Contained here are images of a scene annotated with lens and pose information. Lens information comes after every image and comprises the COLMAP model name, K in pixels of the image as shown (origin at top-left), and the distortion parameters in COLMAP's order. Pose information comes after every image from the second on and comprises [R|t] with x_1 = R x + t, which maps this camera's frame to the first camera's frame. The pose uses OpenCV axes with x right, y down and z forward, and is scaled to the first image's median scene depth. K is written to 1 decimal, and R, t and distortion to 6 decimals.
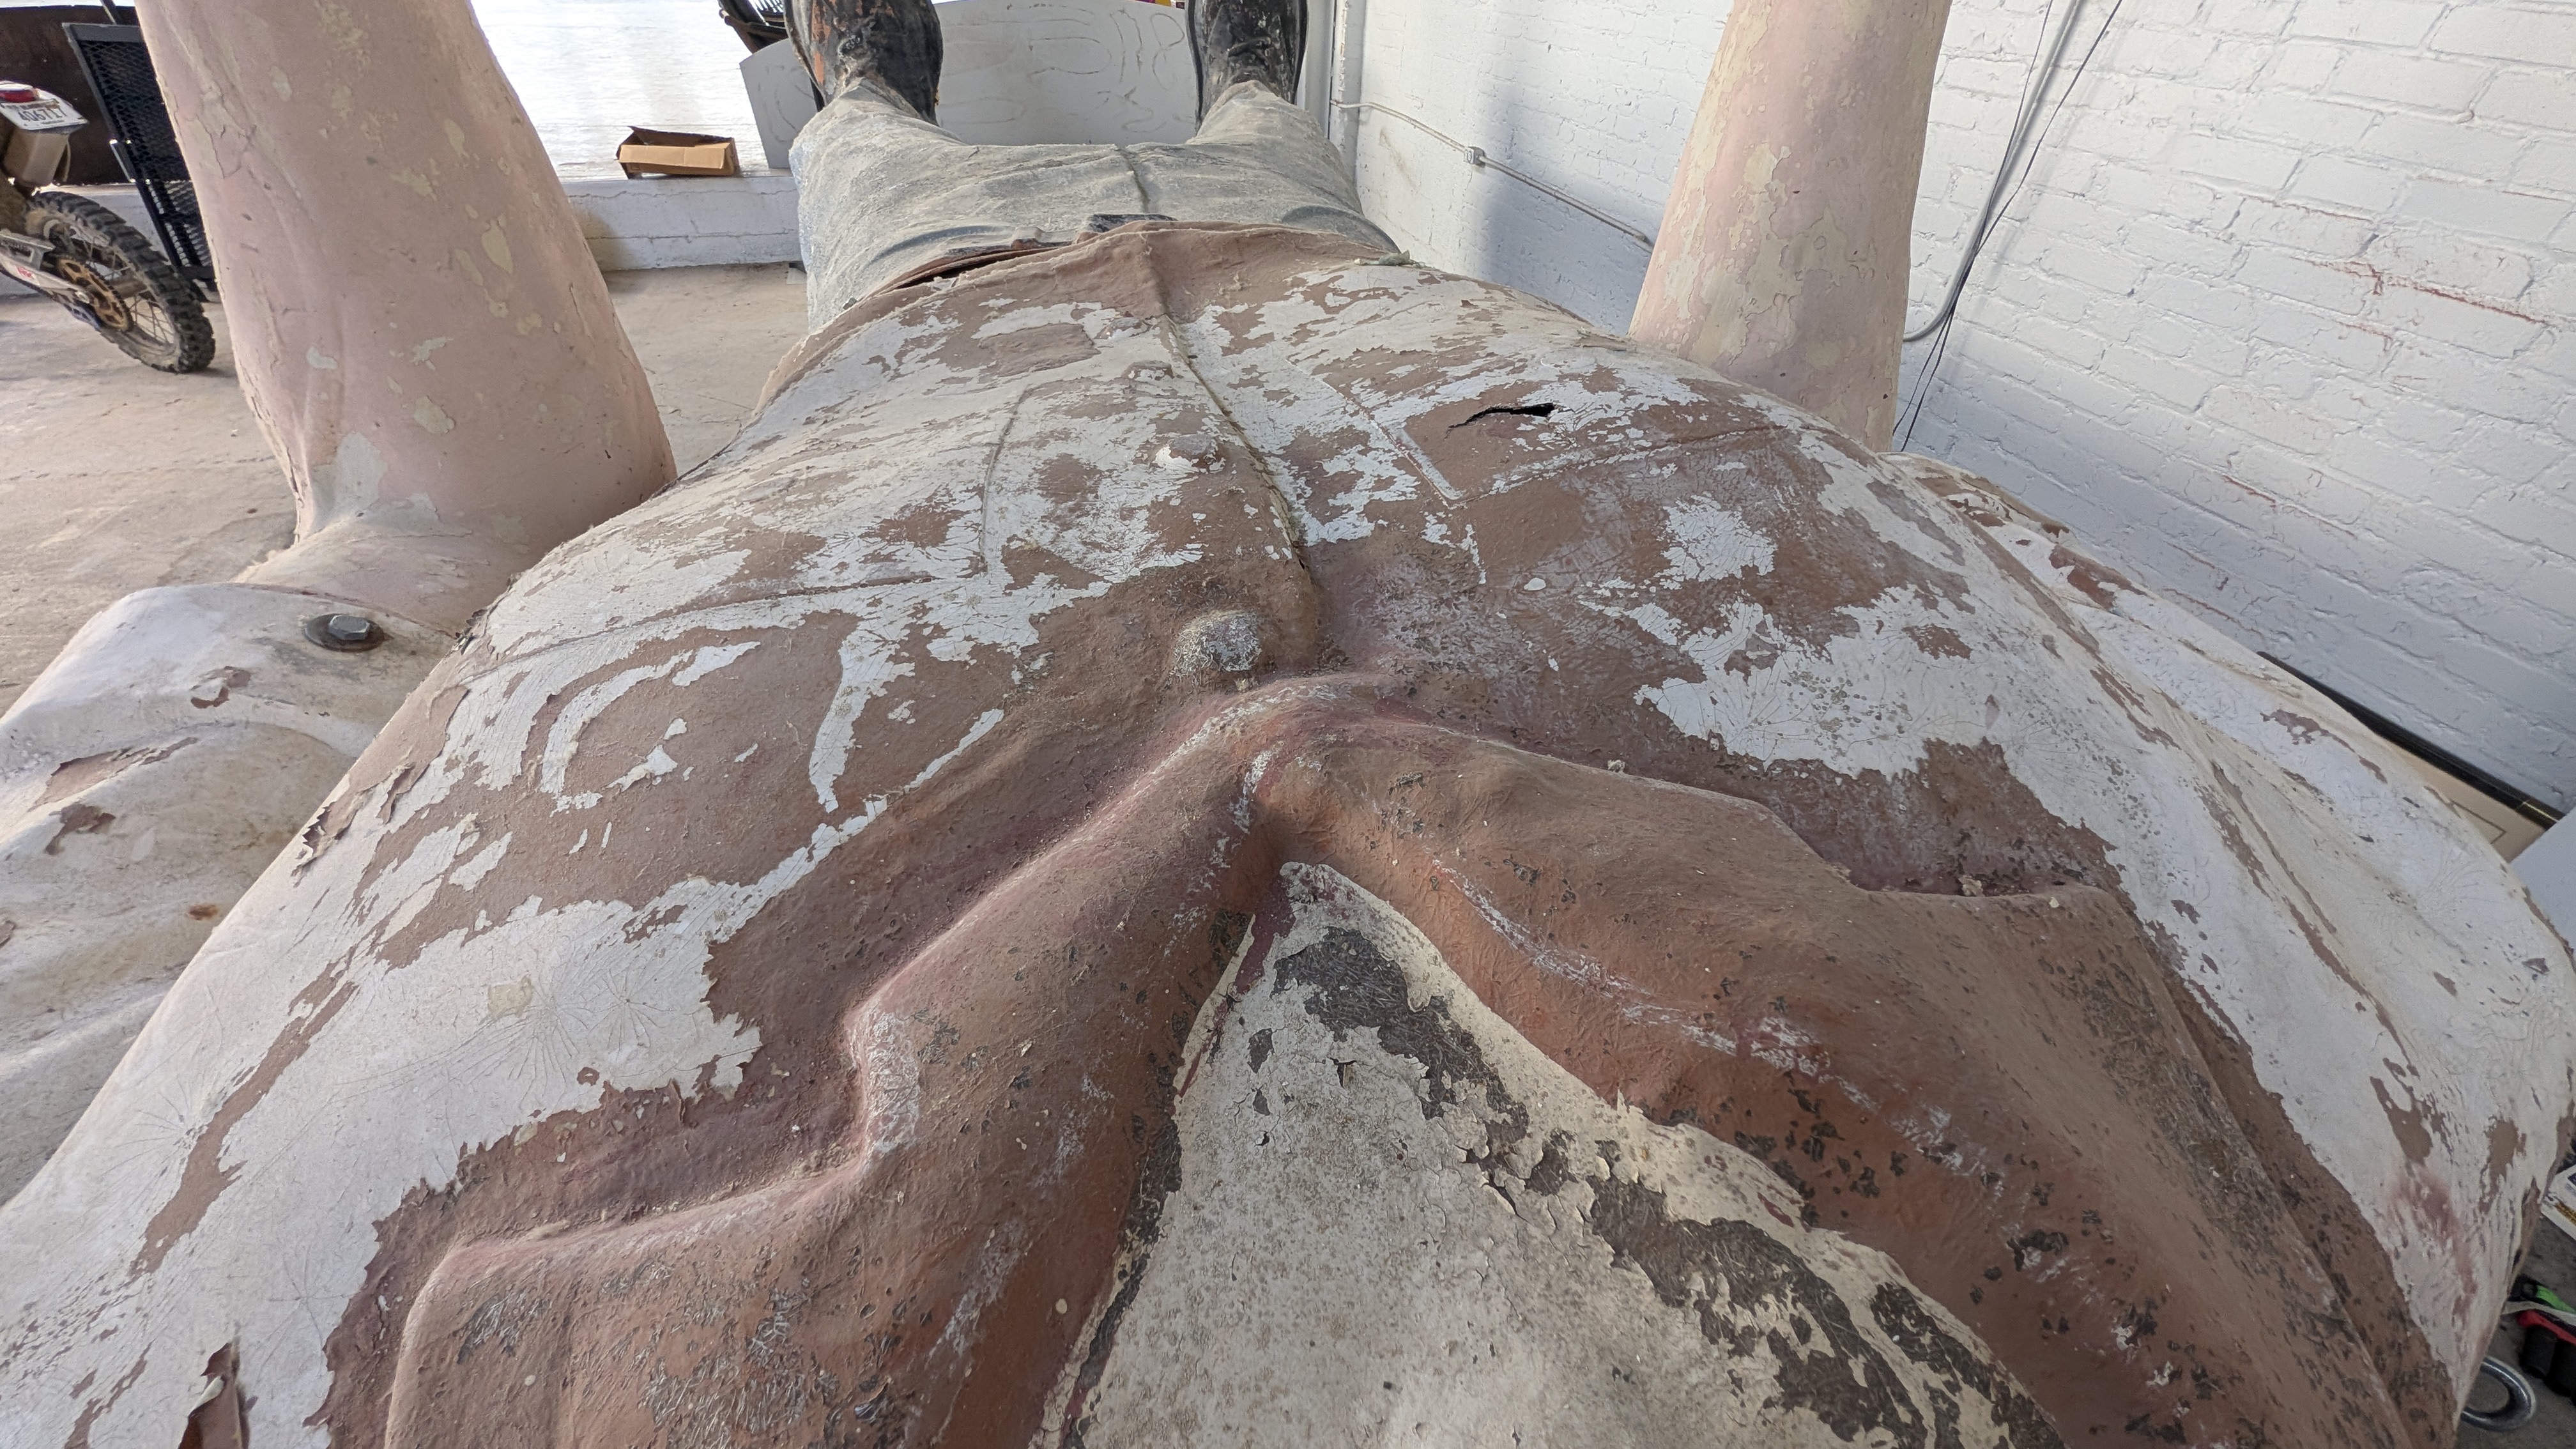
lens RADIAL K [[956.6, 0, 1287.0], [0, 956.6, 723.4], [0, 0, 1]] dist [0.002110, 0.000080]
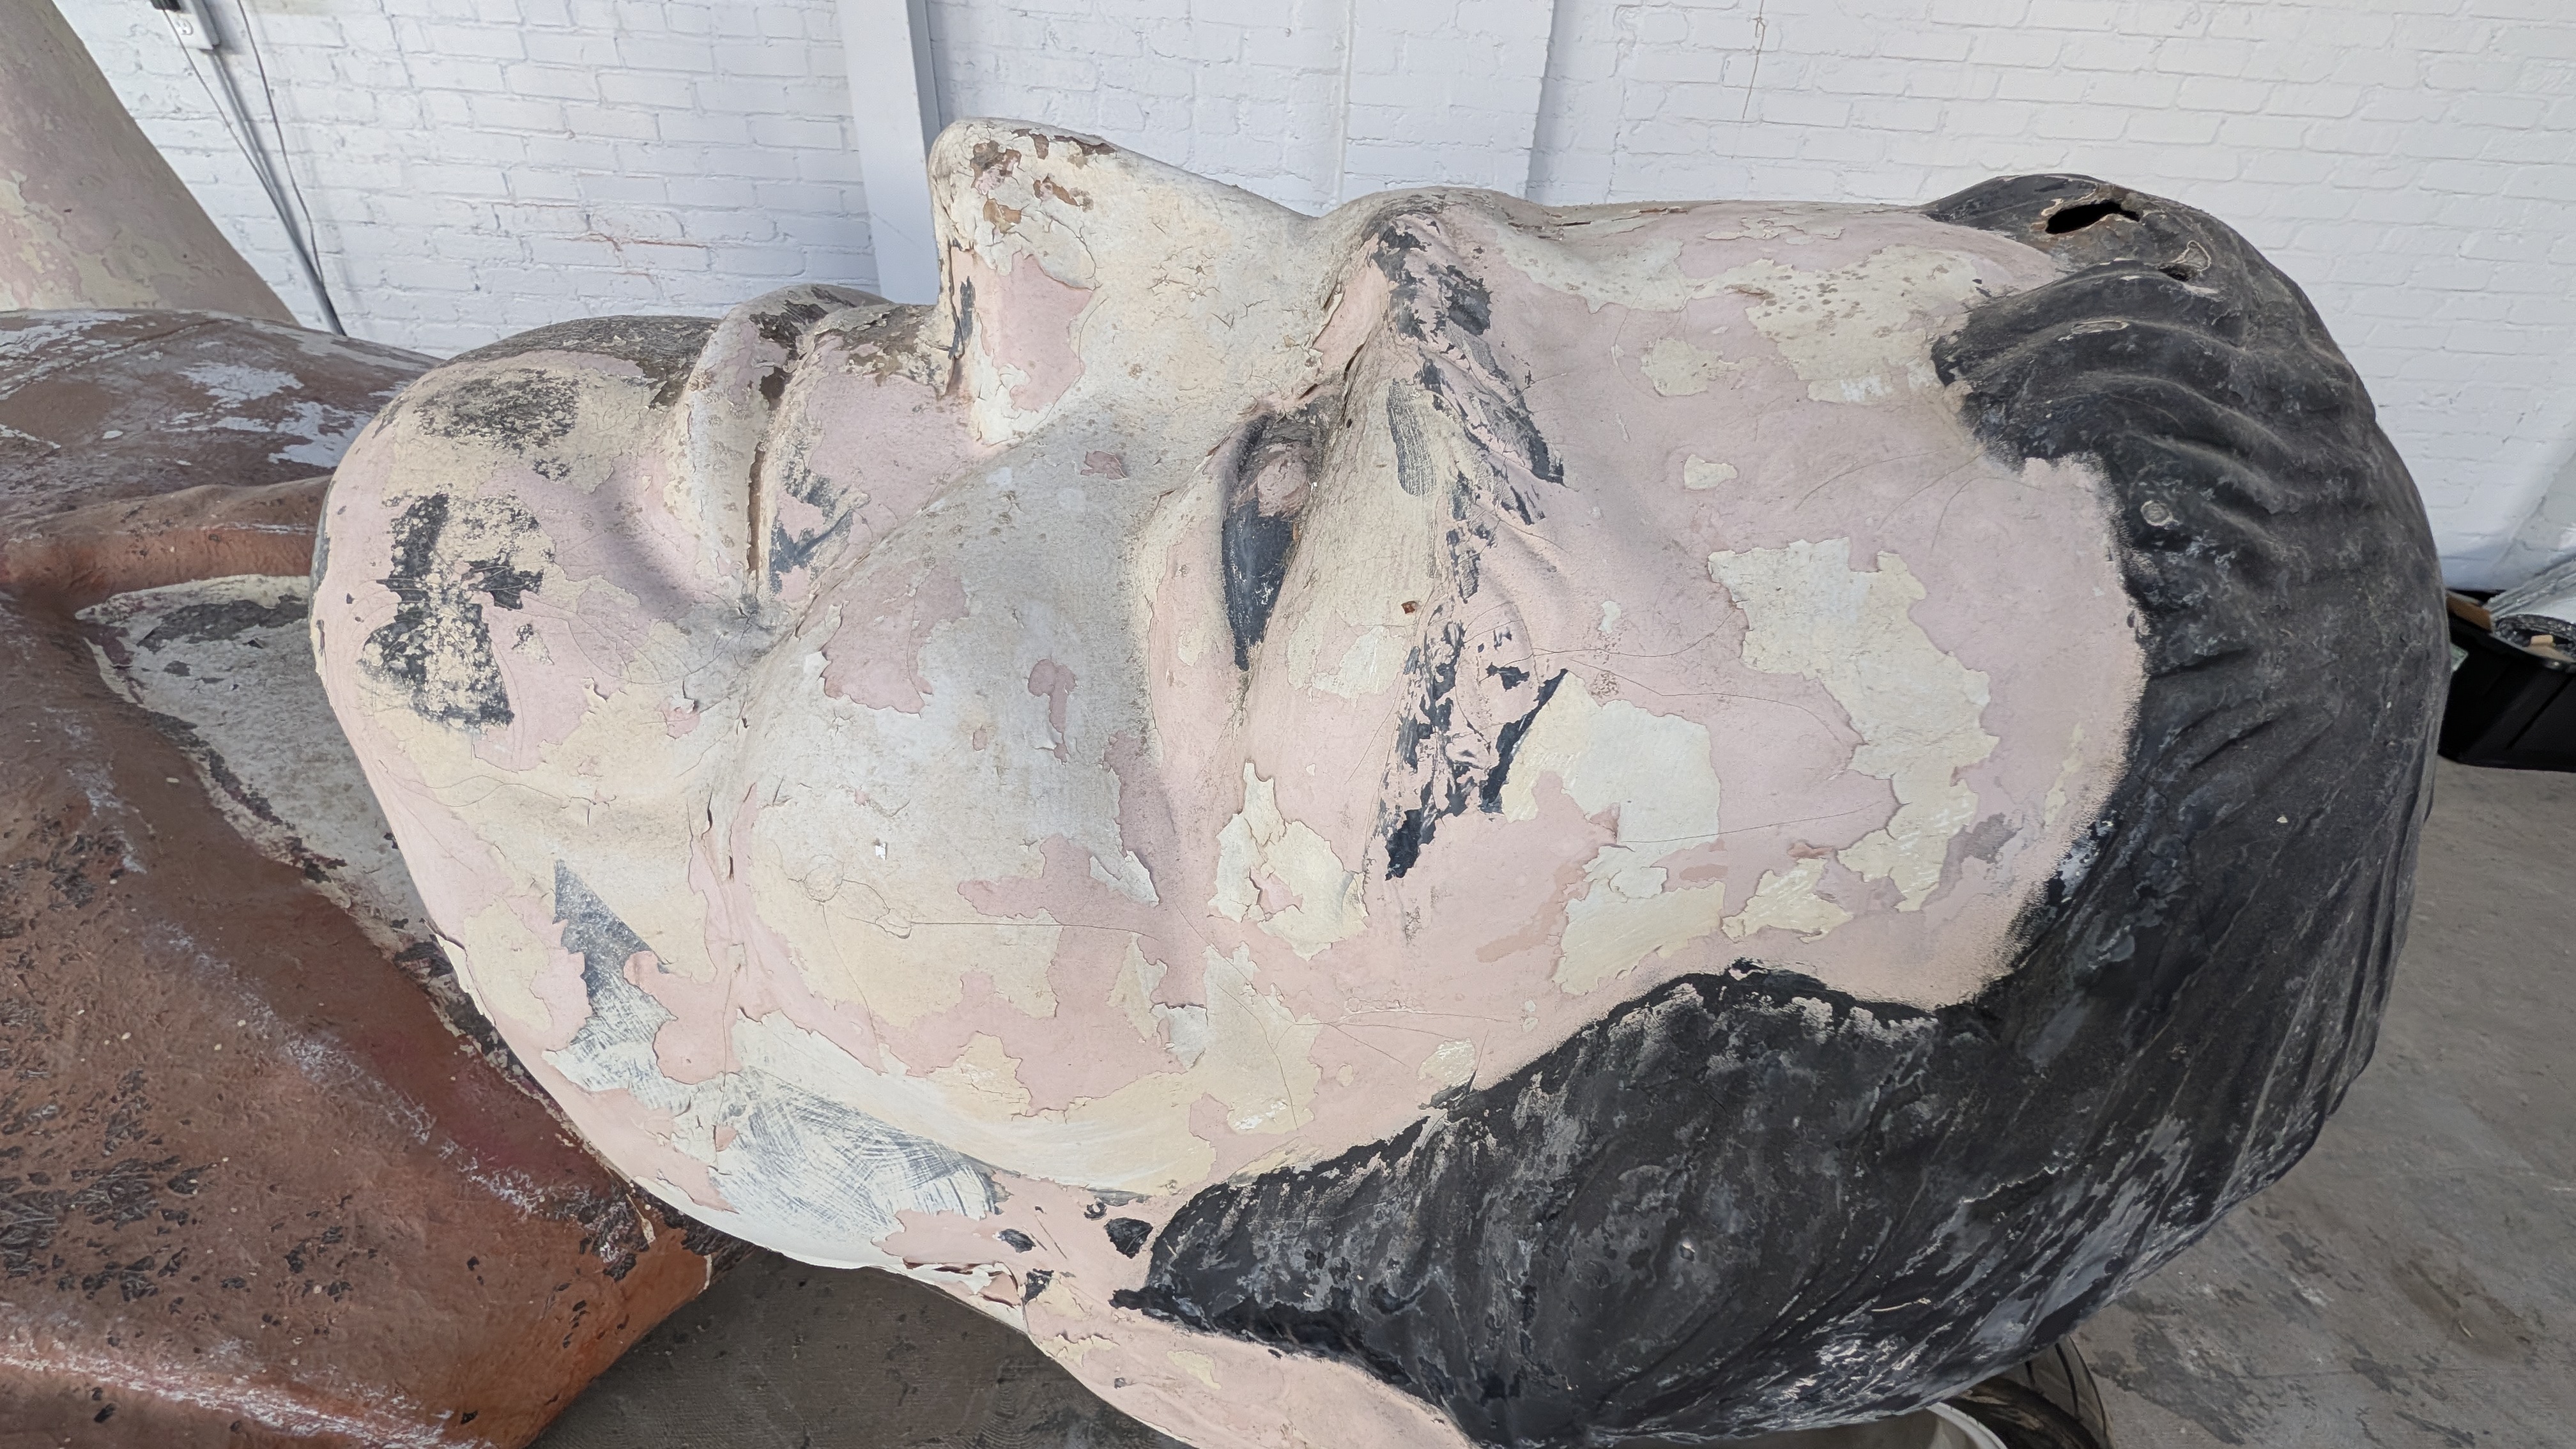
lens RADIAL K [[956.6, 0, 1300.8], [0, 956.6, 719.1], [0, 0, 1]] dist [0.002110, 0.000080]
pose [[0.238286, -0.505189, 0.829460, -0.870808], [0.561670, 0.768430, 0.306663, 0.904651], [-0.792305, 0.392809, 0.466855, -1.024344]]
